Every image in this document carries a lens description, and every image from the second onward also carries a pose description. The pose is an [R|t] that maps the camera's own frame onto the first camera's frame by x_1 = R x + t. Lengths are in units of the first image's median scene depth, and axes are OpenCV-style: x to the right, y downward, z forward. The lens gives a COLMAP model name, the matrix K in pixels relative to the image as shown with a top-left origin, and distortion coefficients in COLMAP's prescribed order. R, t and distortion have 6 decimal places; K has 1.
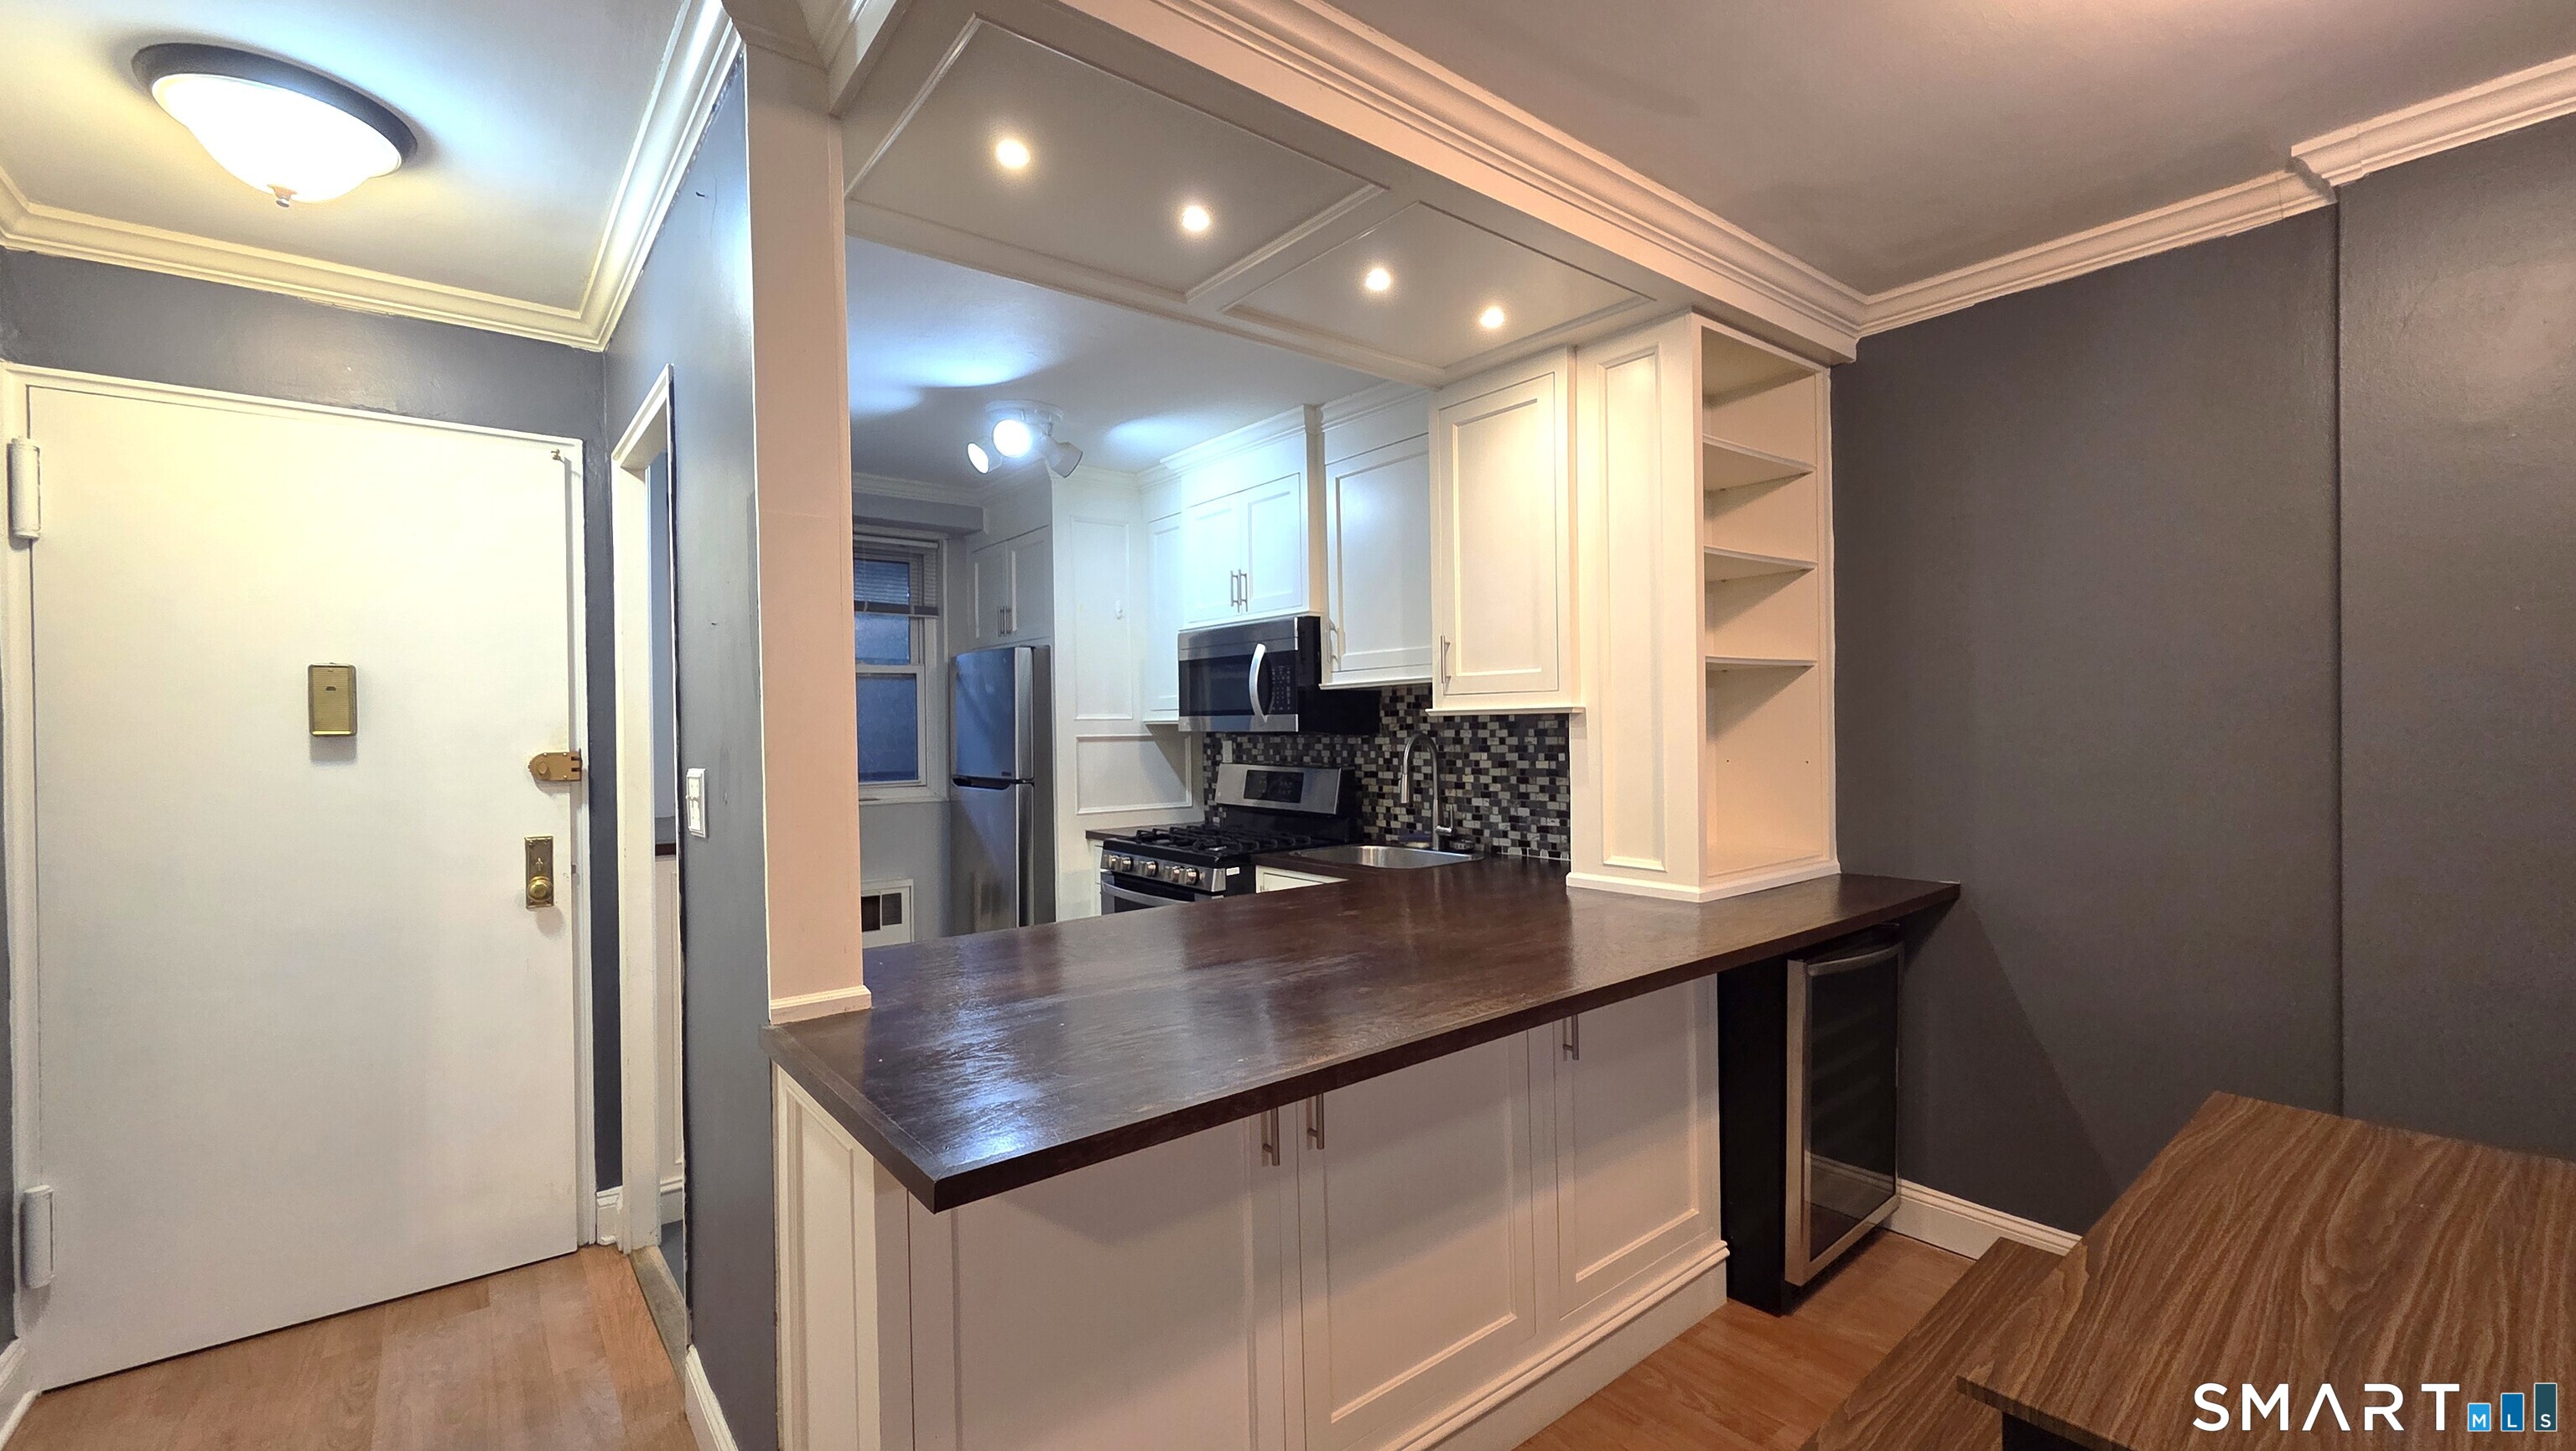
lens RADIAL K [[1053.2, 0, 1271.1], [0, 1053.2, 732.3], [0, 0, 1]] dist [0.001674, 0.000171]
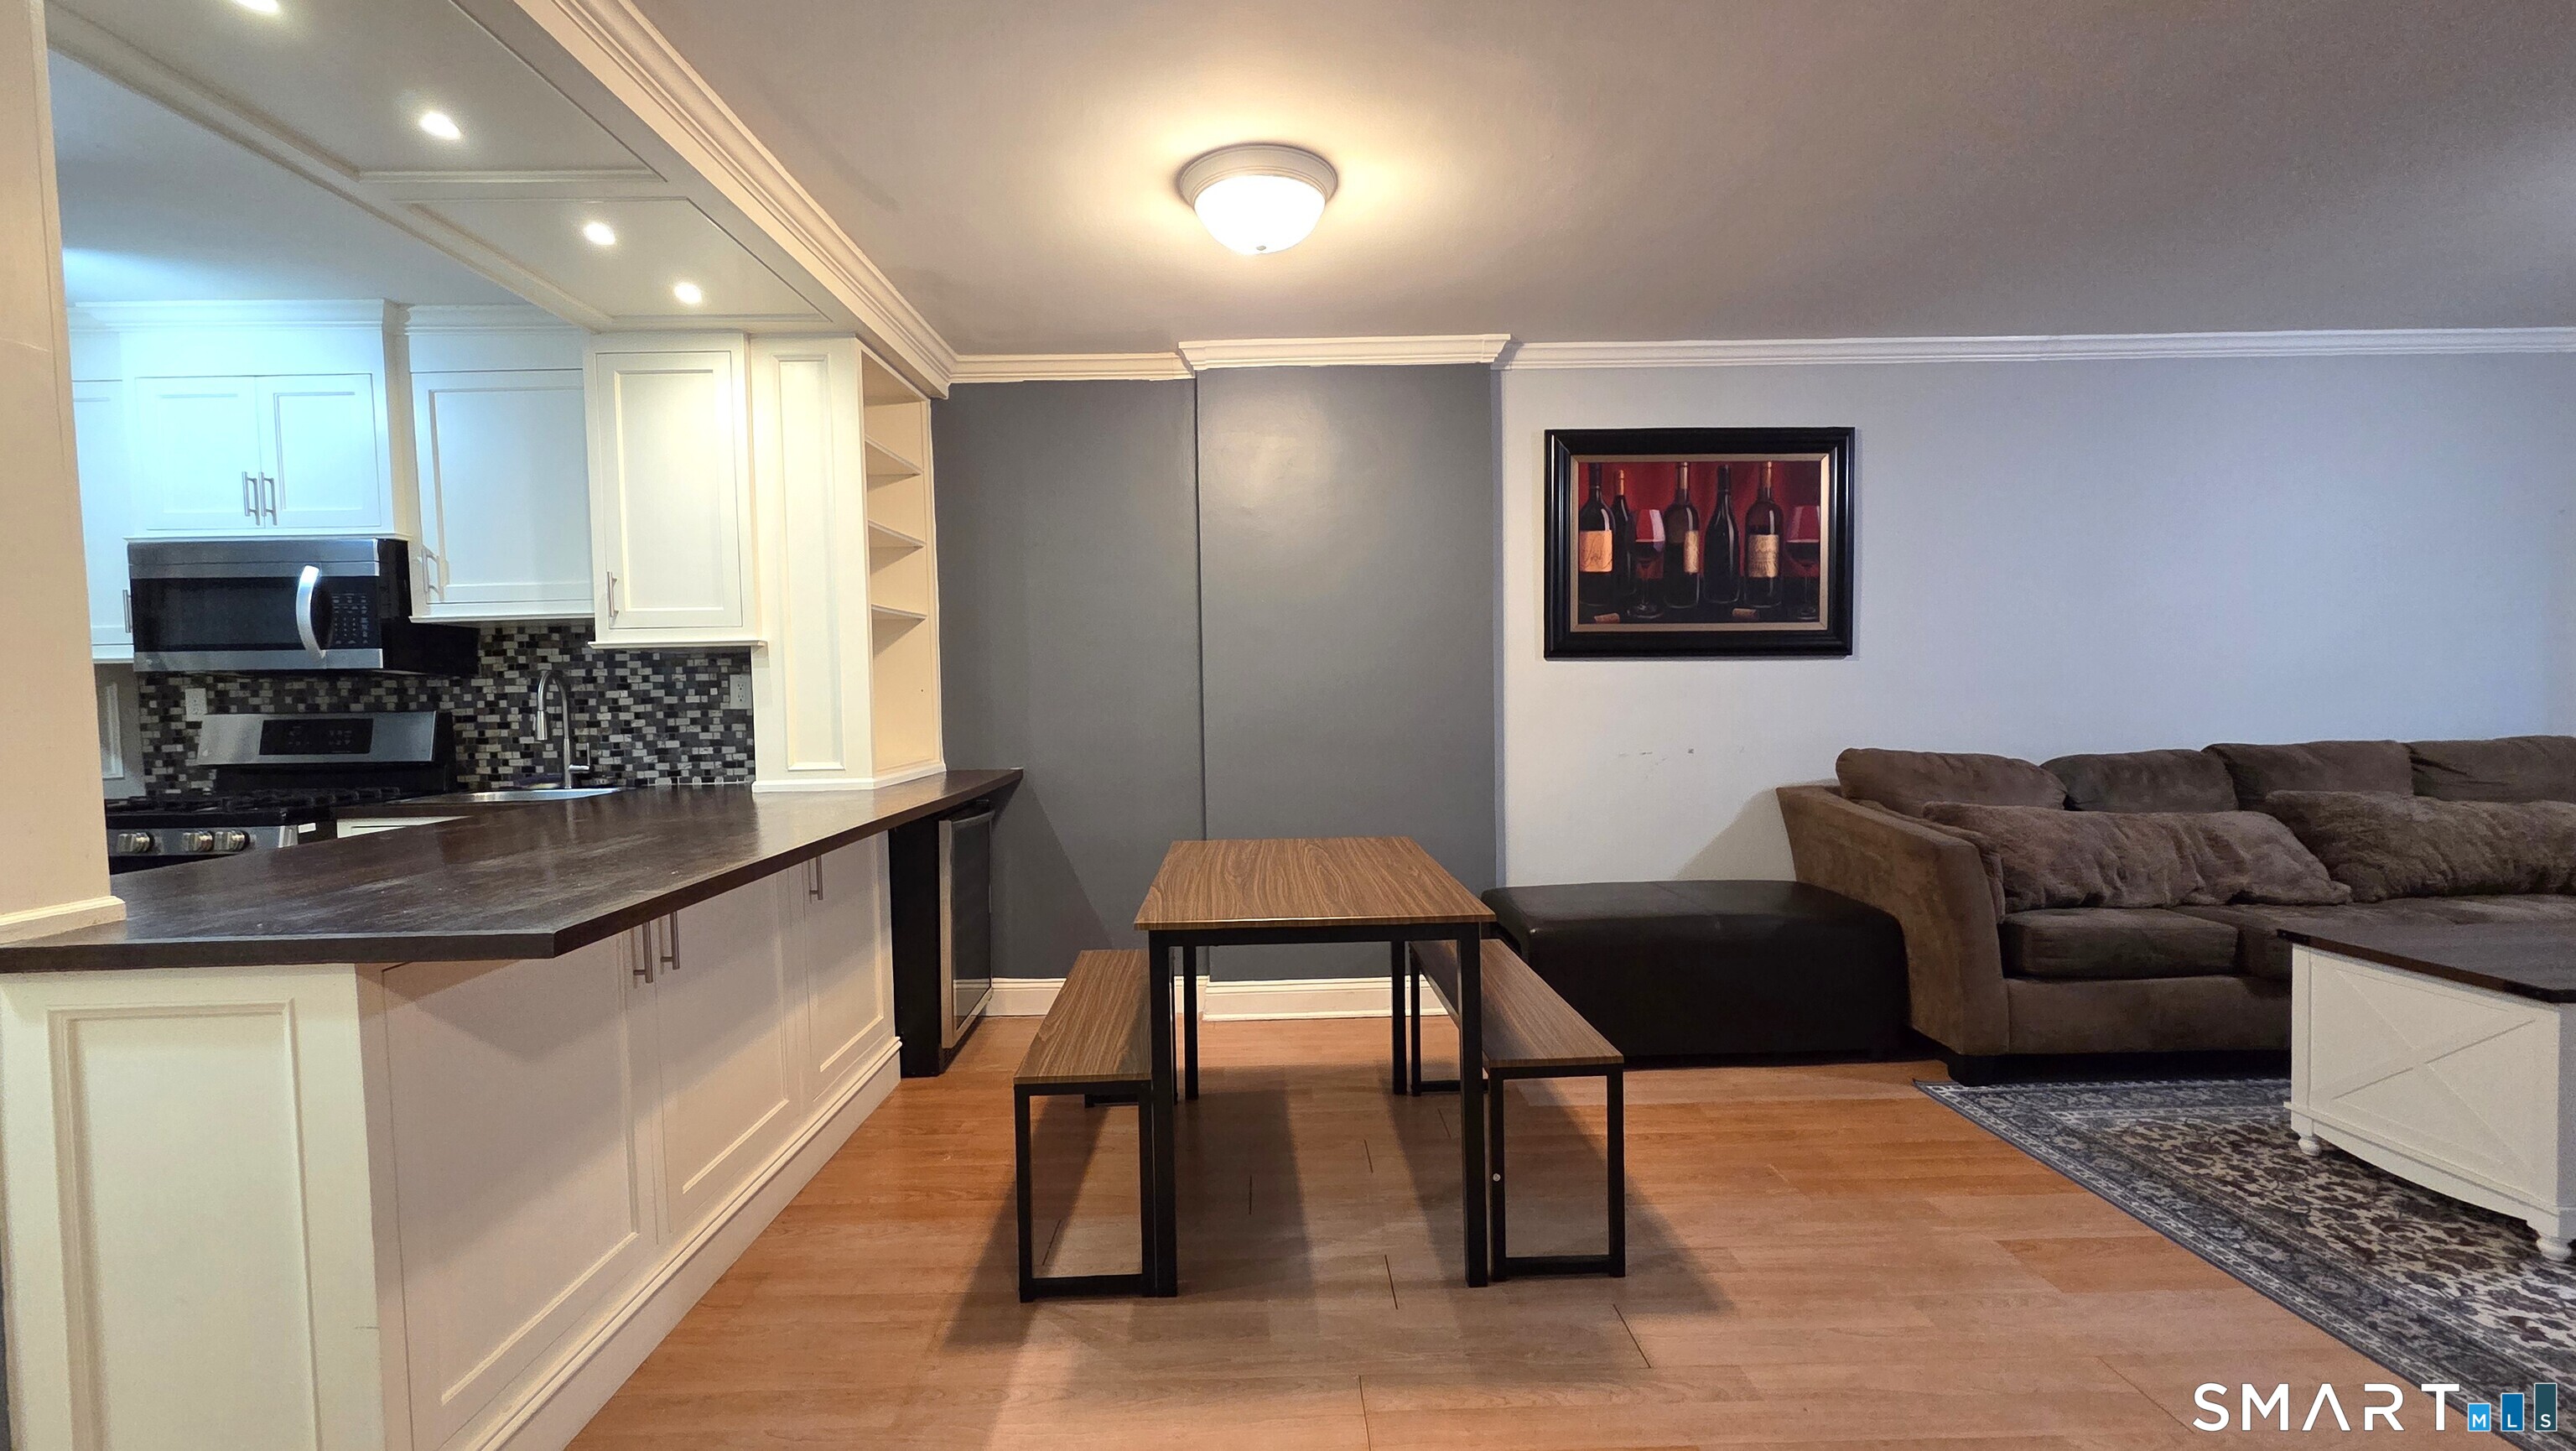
lens RADIAL K [[1053.2, 0, 1275.6], [0, 1053.2, 736.3], [0, 0, 1]] dist [0.001674, 0.000171]
pose [[0.609364, -0.030982, 0.792285, -0.238574], [0.016733, 0.999516, 0.026216, 0.049546], [-0.792714, -0.002718, 0.609588, -0.148292]]
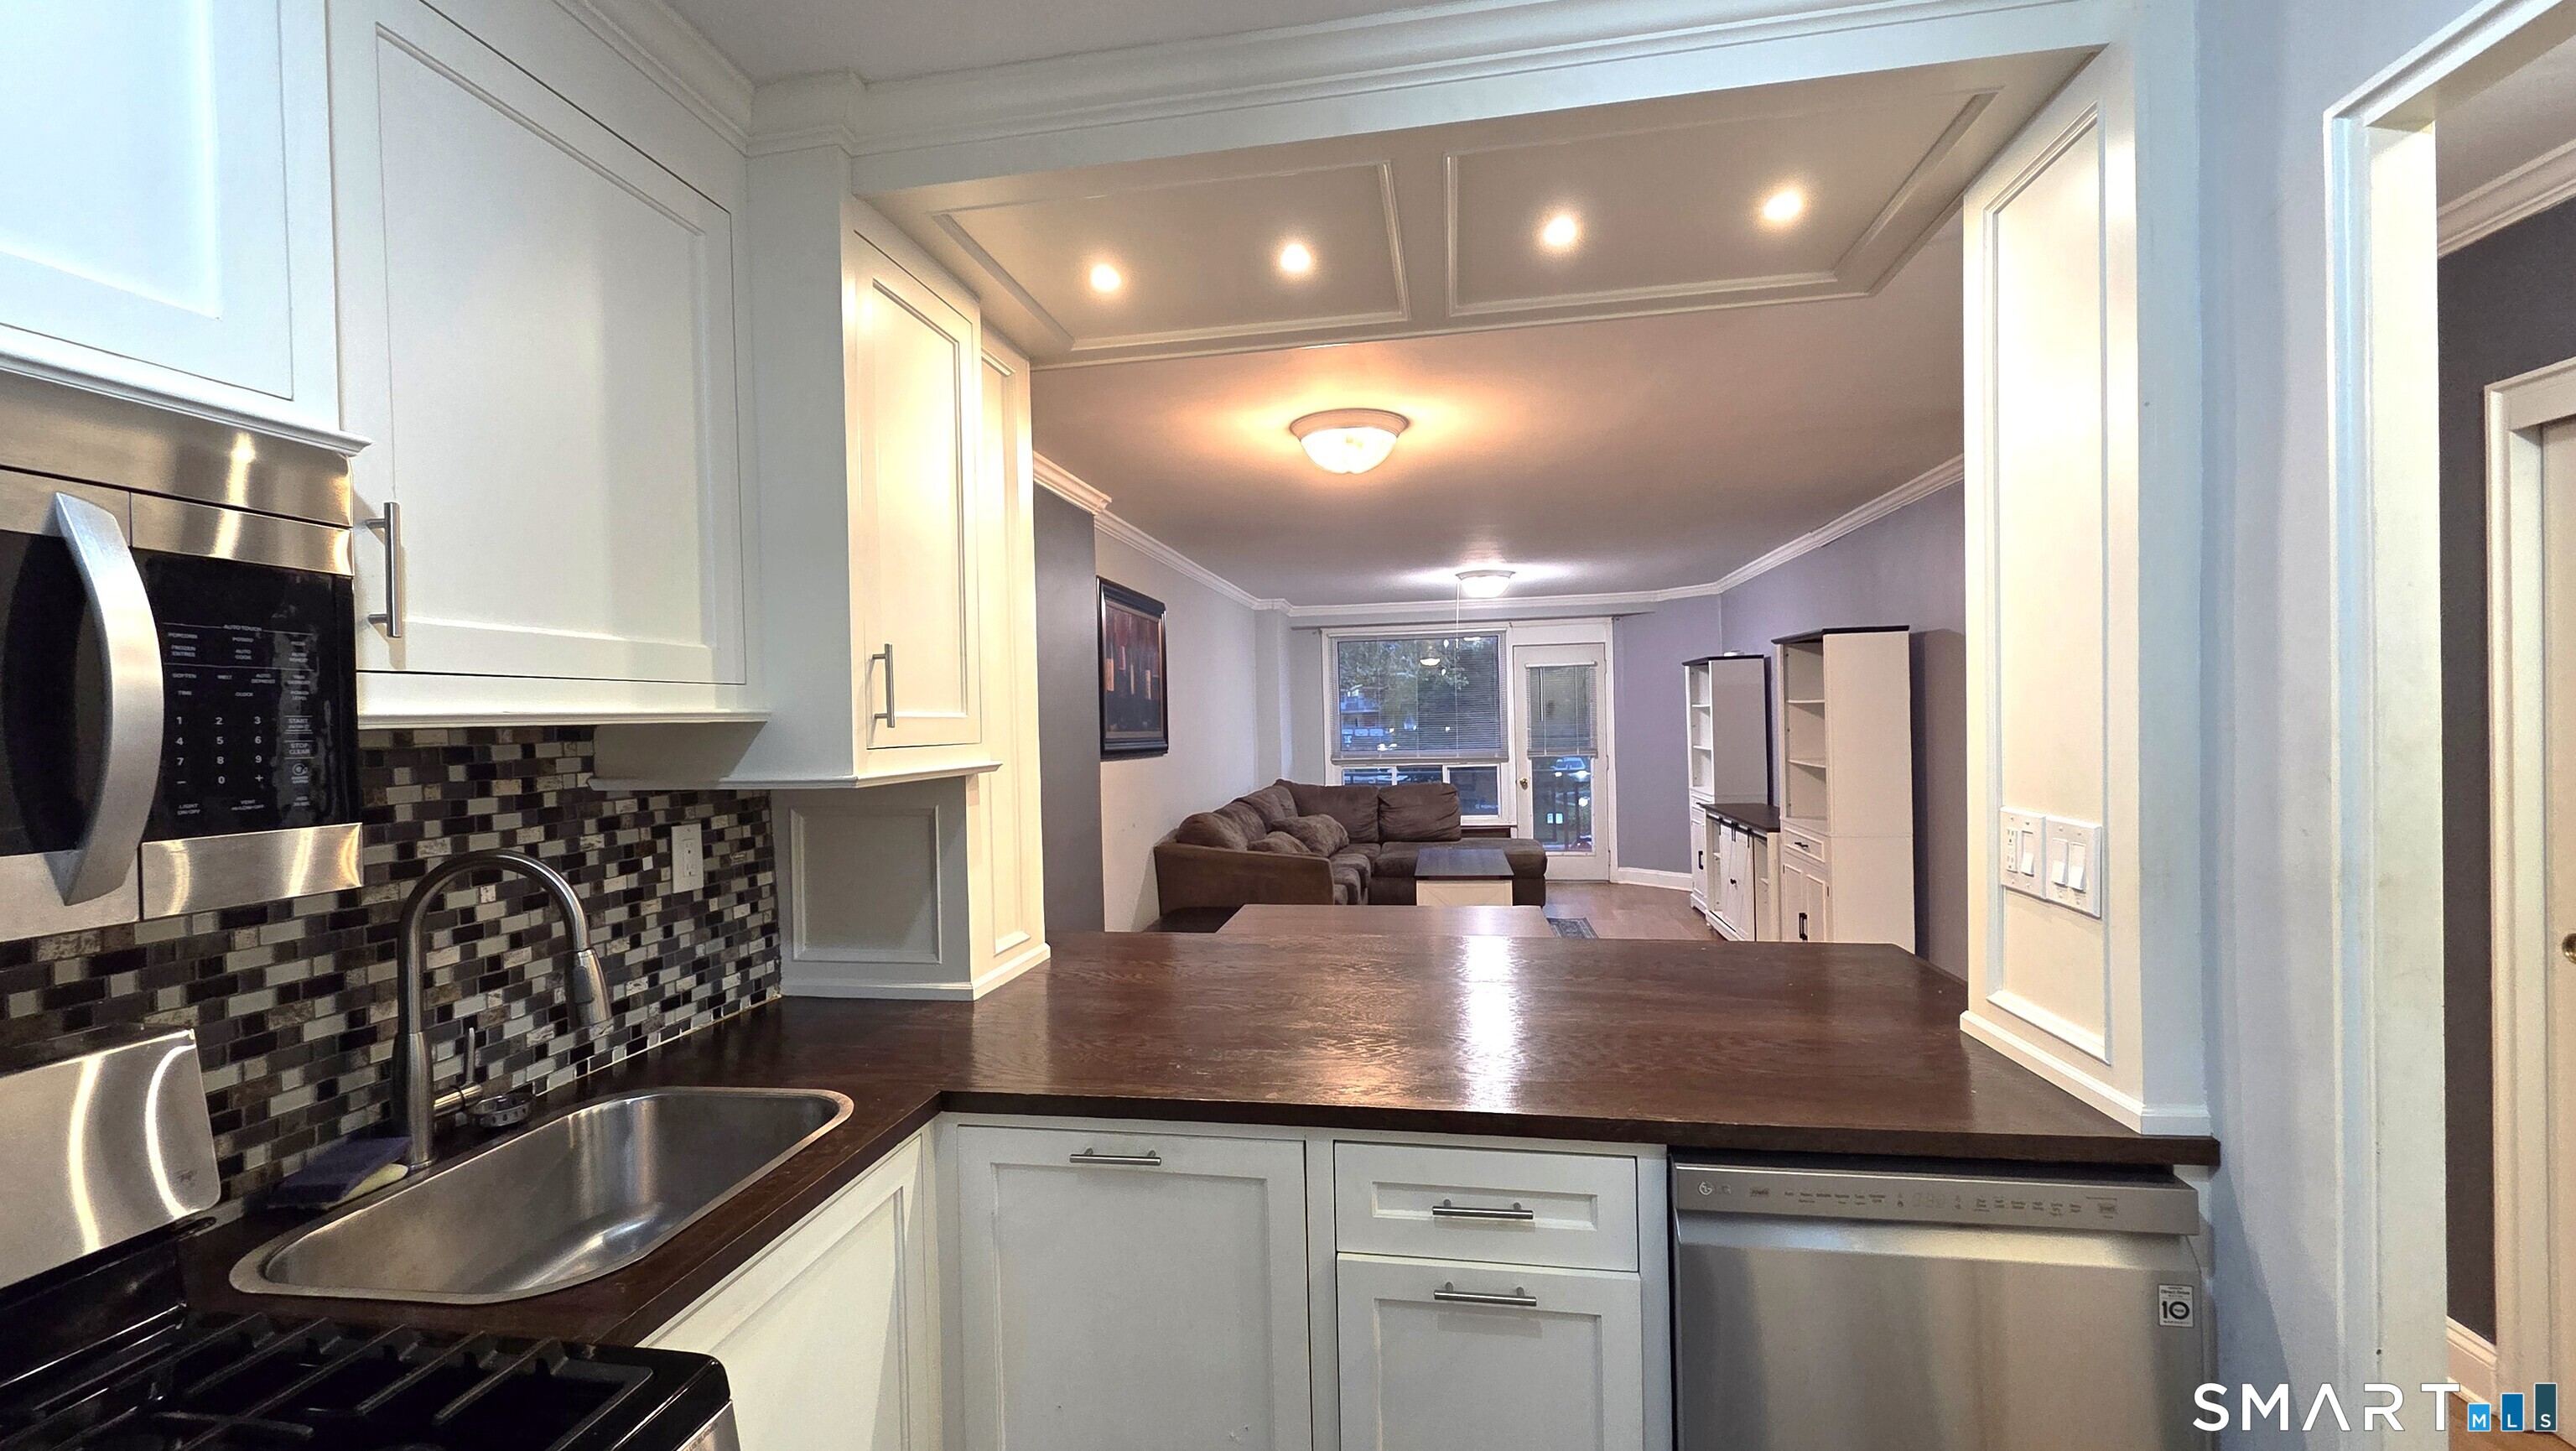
lens RADIAL K [[1053.2, 0, 1274.5], [0, 1053.2, 727.3], [0, 0, 1]] dist [0.001674, 0.000171]
pose [[-0.667089, 0.028495, 0.744433, -0.348470], [0.042342, 0.999103, -0.000301, -0.032820], [-0.743774, 0.031320, -0.667697, 1.080641]]
